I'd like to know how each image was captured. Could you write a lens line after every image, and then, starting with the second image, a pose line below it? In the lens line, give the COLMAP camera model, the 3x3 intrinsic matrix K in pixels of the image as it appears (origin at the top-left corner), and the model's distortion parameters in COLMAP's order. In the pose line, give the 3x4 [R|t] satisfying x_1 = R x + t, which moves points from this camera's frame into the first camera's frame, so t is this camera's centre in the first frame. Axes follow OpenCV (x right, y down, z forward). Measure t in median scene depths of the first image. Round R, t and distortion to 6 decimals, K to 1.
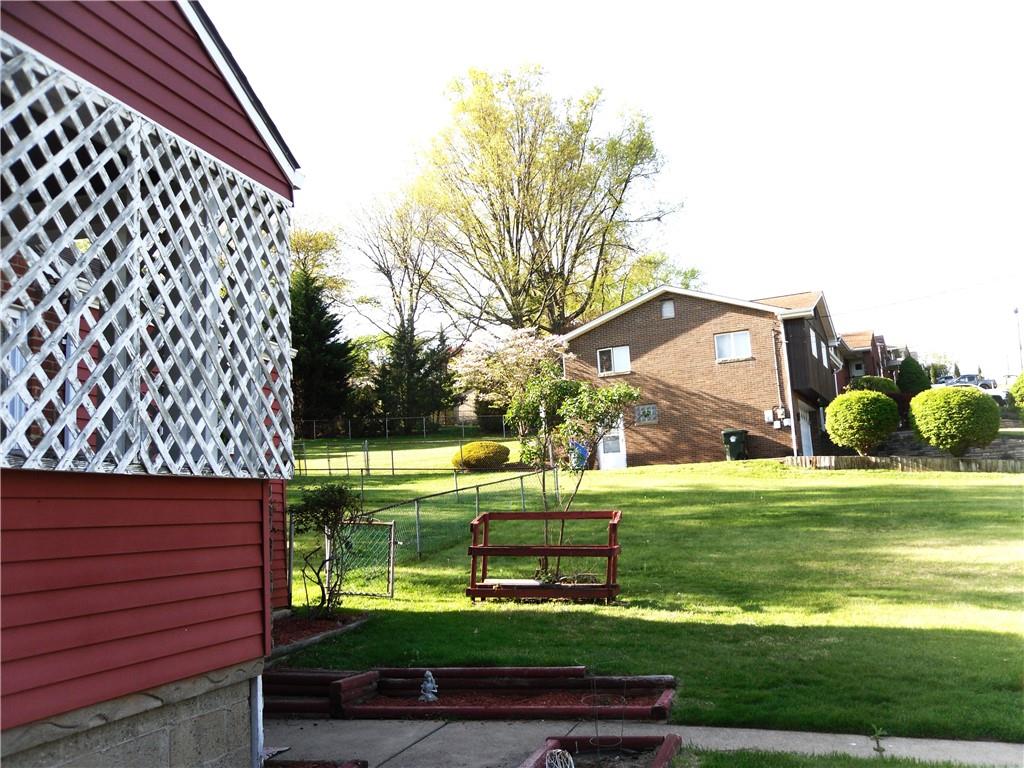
lens RADIAL K [[1026.1, 0, 520.2], [0, 1026.1, 361.1], [0, 0, 1]] dist [-0.092599, 0.200299]
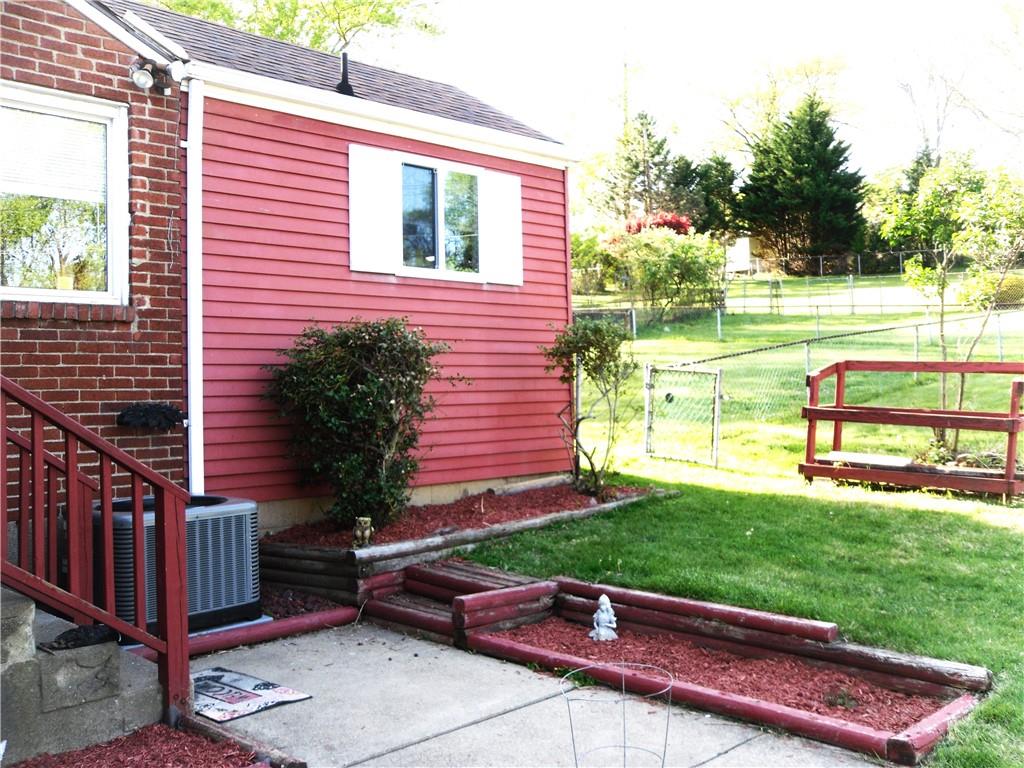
lens RADIAL K [[1026.1, 0, 520.2], [0, 1026.1, 361.1], [0, 0, 1]] dist [-0.092599, 0.200299]
pose [[0.869975, 0.023974, -0.492512, 0.130228], [0.052811, 0.988542, 0.141405, 0.037391], [0.490259, -0.149029, 0.858741, 0.289088]]
